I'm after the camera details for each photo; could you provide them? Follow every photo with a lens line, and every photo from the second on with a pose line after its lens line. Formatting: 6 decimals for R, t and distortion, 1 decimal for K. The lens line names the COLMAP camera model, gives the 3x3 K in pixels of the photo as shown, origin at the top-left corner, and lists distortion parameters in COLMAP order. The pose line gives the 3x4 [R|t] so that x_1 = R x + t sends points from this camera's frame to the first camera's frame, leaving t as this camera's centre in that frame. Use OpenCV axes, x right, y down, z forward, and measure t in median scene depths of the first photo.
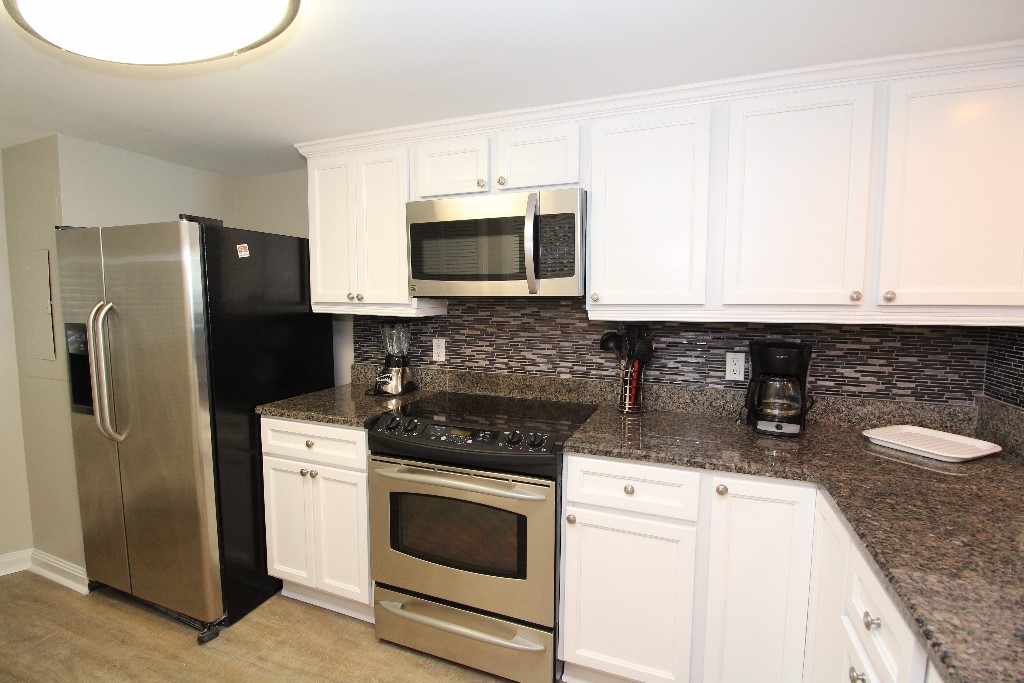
lens RADIAL K [[477.1, 0, 508.6], [0, 477.1, 340.6], [0, 0, 1]] dist [-0.003050, -0.000767]
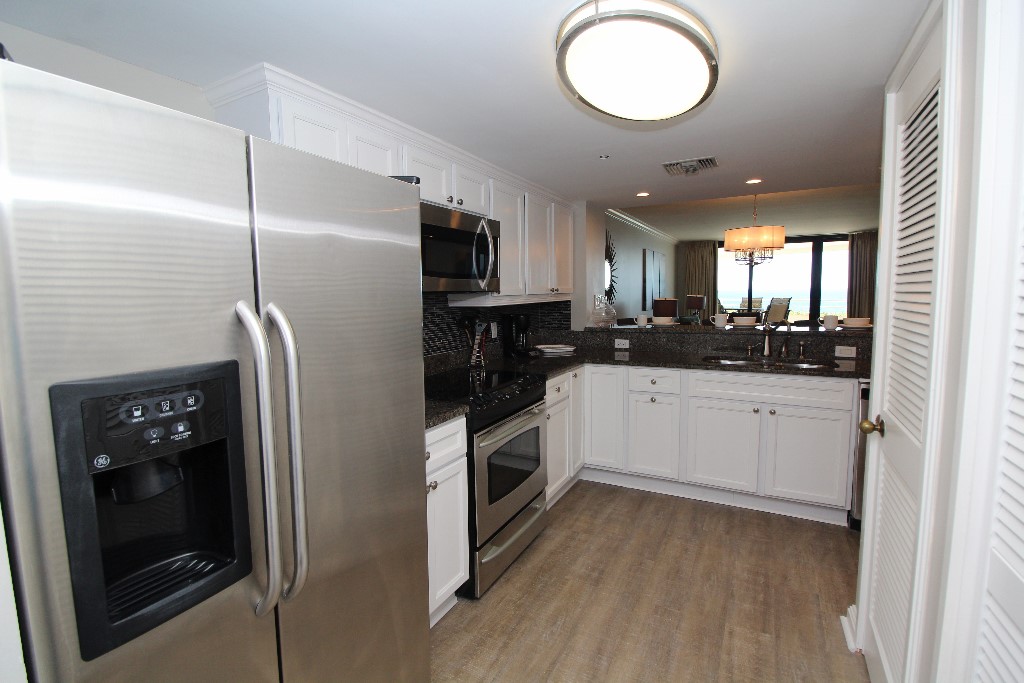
lens RADIAL K [[477.1, 0, 508.6], [0, 477.1, 340.6], [0, 0, 1]] dist [-0.003050, -0.000767]
pose [[0.127669, -0.100064, 0.986756, -1.435598], [0.105717, 0.990603, 0.086776, -0.064206], [-0.986167, 0.093239, 0.137048, 0.811111]]
